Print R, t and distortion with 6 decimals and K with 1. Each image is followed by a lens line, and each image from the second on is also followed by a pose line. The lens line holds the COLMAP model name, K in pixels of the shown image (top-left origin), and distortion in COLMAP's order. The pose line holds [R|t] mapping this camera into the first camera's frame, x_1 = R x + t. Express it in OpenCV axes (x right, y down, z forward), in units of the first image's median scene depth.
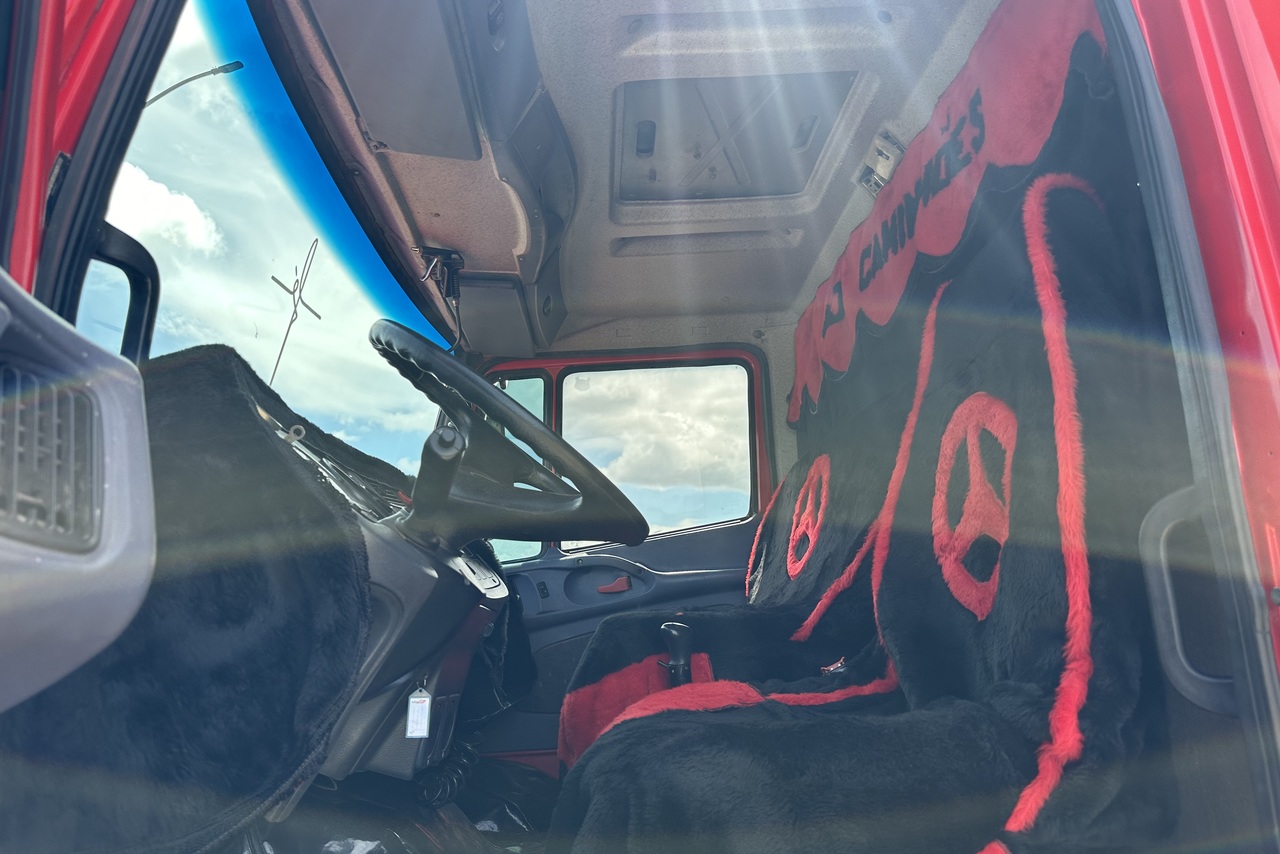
lens RADIAL K [[898.9, 0, 640.9], [0, 898.9, 432.0], [0, 0, 1]] dist [0.121927, -0.220841]
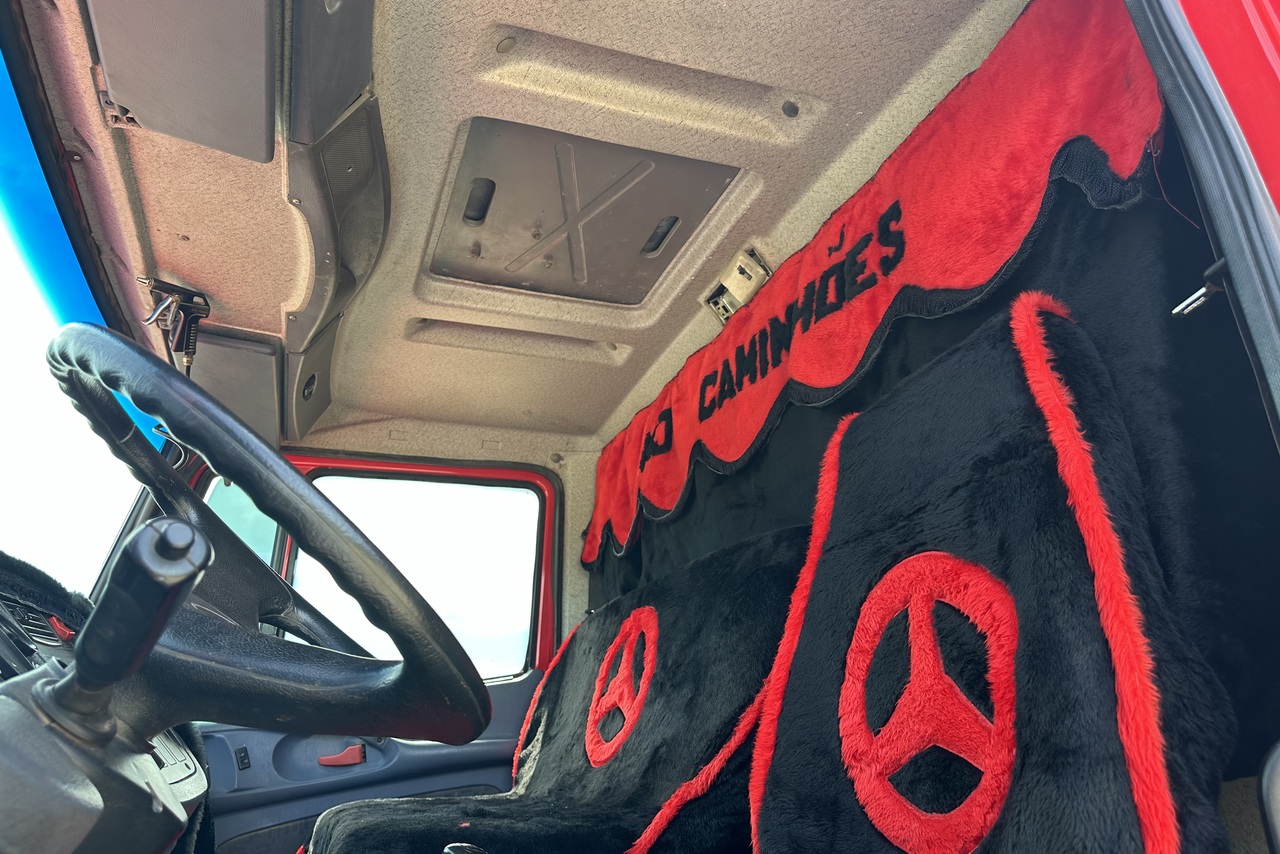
lens RADIAL K [[898.9, 0, 640.9], [0, 898.9, 432.0], [0, 0, 1]] dist [0.121927, -0.220841]
pose [[0.951259, 0.137204, 0.276190, -0.053184], [-0.094123, 0.982017, -0.163658, 0.003430], [-0.293677, 0.129685, 0.947067, 0.200504]]
